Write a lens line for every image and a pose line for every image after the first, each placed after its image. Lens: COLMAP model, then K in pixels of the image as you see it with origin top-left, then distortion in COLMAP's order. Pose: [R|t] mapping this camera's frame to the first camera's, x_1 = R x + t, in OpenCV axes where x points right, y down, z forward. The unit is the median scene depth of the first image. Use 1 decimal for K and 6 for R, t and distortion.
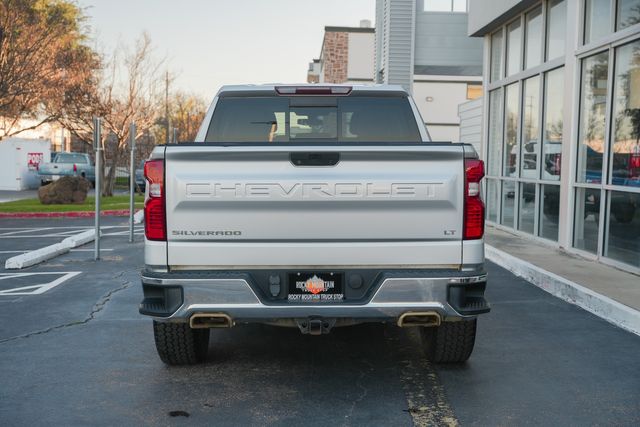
lens RADIAL K [[905.6, 0, 320.0], [0, 905.6, 213.5], [0, 0, 1]] dist [-0.006101, -0.011890]
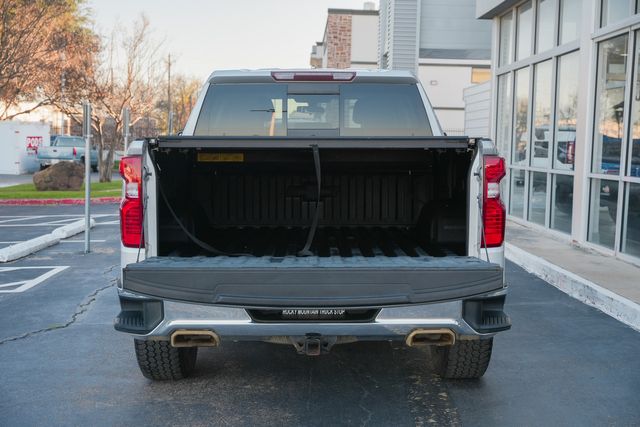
lens RADIAL K [[905.6, 0, 320.0], [0, 905.6, 213.5], [0, 0, 1]] dist [-0.006101, -0.011890]
pose [[0.999989, 0.003377, -0.003110, 0.001589], [-0.003319, 0.999824, 0.018486, -0.008401], [0.003172, -0.018475, 0.999824, 0.049628]]
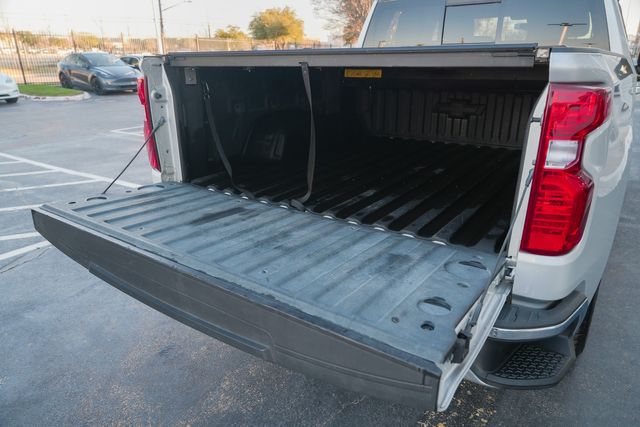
lens RADIAL K [[427.8, 0, 320.0], [0, 427.8, 213.5], [0, 0, 1]] dist [-0.000048, 0.000031]
pose [[0.809579, 0.194619, -0.553809, 0.082289], [-0.028561, 0.955383, 0.293987, -0.024351], [0.586315, -0.222188, 0.779016, 0.317434]]
